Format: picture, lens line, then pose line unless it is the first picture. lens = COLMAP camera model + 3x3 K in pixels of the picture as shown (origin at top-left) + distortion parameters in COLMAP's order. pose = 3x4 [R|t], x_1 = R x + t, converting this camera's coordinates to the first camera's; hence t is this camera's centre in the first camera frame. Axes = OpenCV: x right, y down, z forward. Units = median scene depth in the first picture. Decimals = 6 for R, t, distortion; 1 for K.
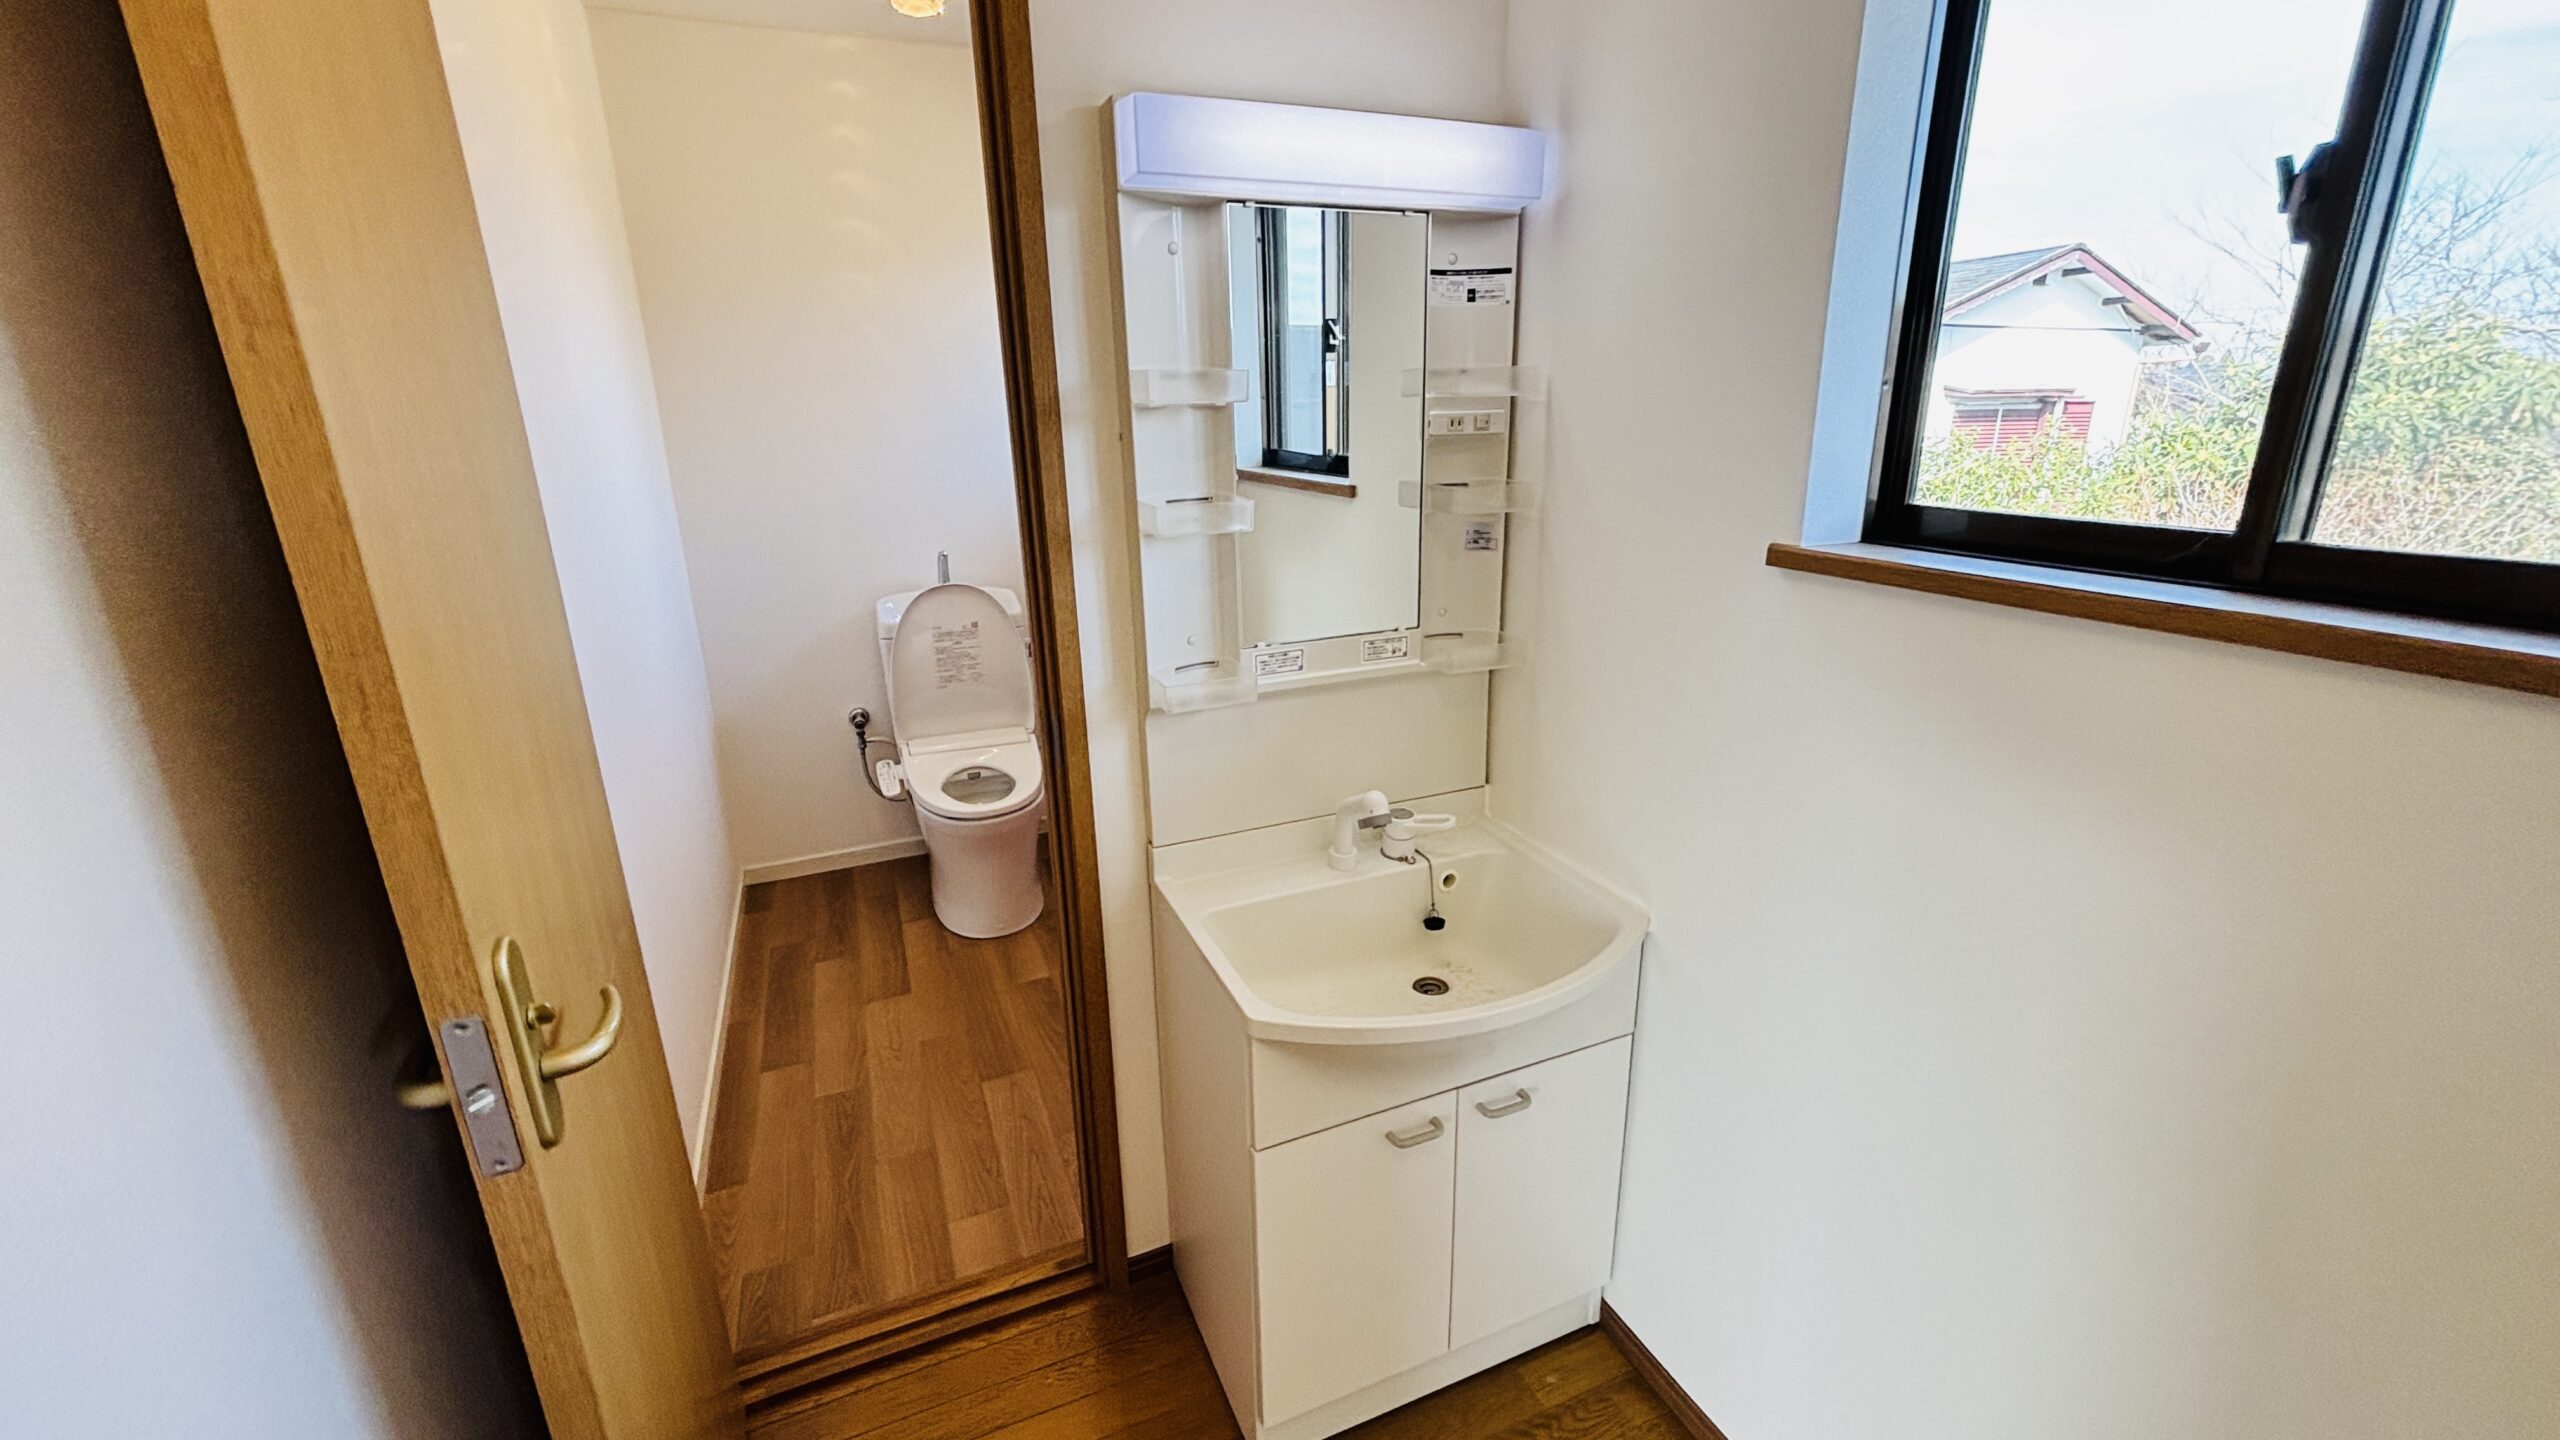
lens RADIAL K [[1015.3, 0, 1285.3], [0, 1015.3, 716.0], [0, 0, 1]] dist [-0.000401, -0.000555]
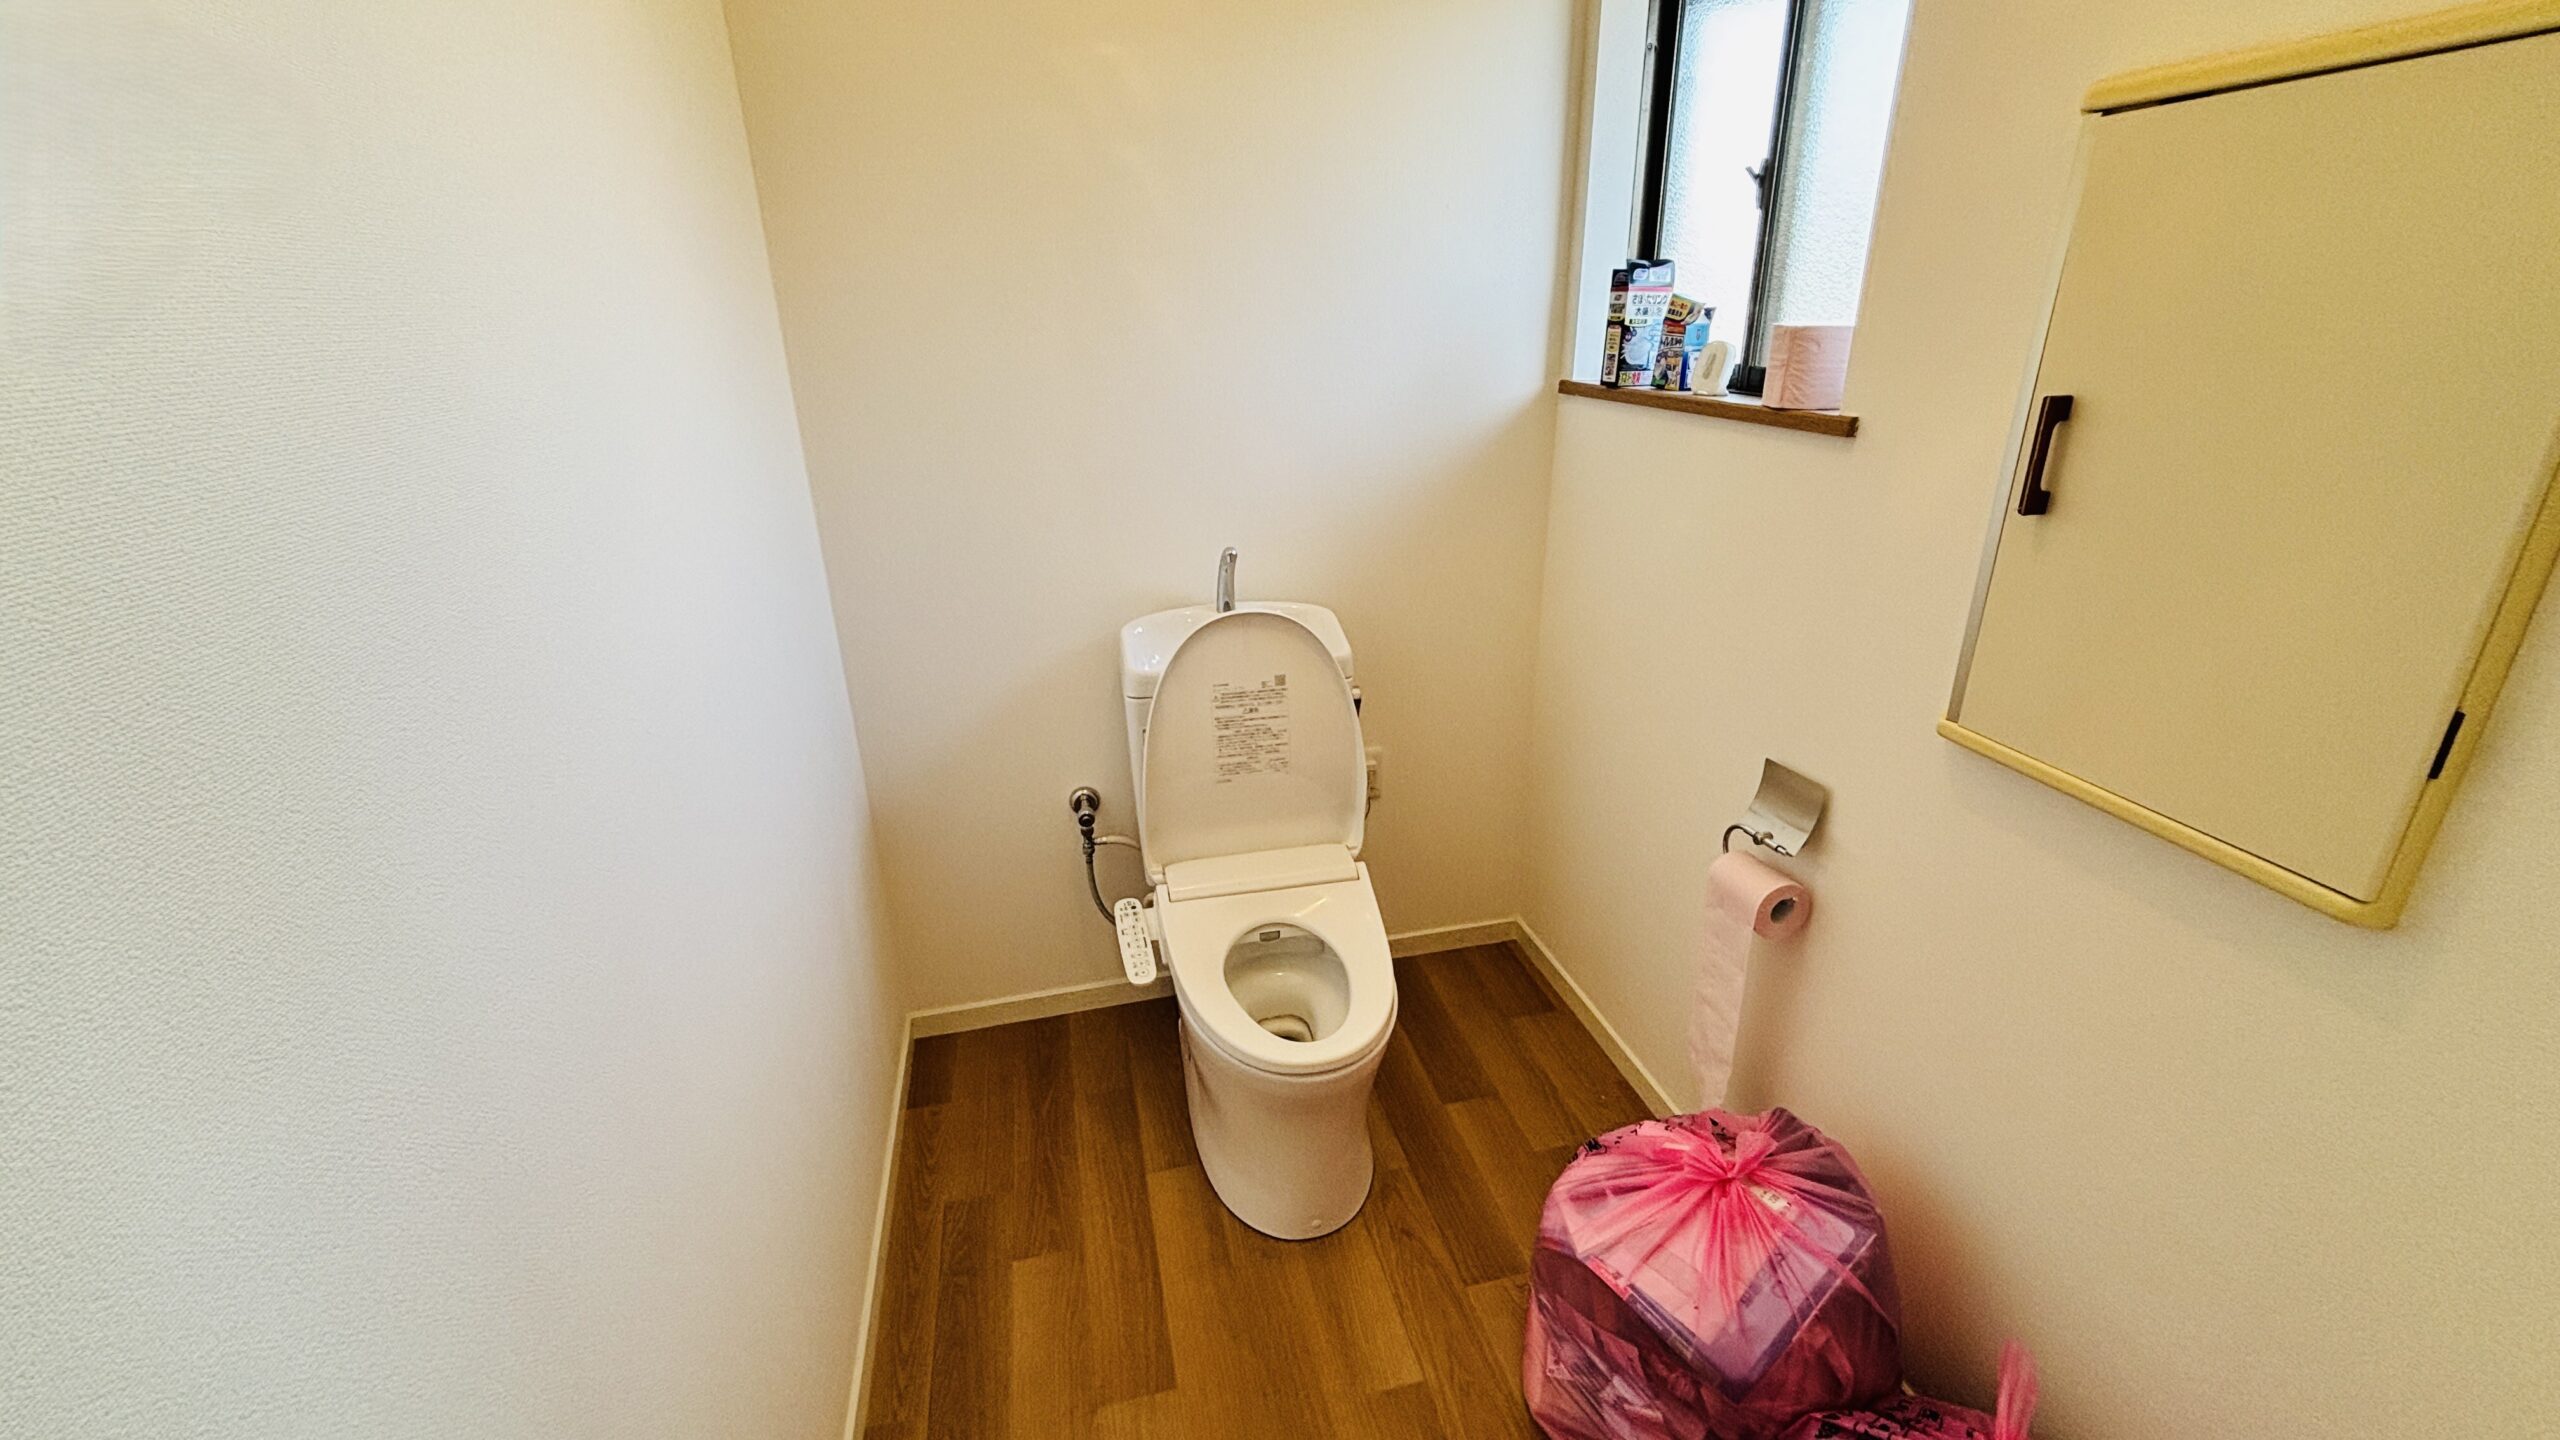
lens RADIAL K [[1024.6, 0, 1281.9], [0, 1024.6, 711.7], [0, 0, 1]] dist [0.002643, 0.000107]
pose [[0.984829, 0.062811, -0.161762, -0.210892], [-0.050441, 0.995559, 0.079481, -0.120604], [0.166036, -0.070116, 0.983624, 0.418952]]
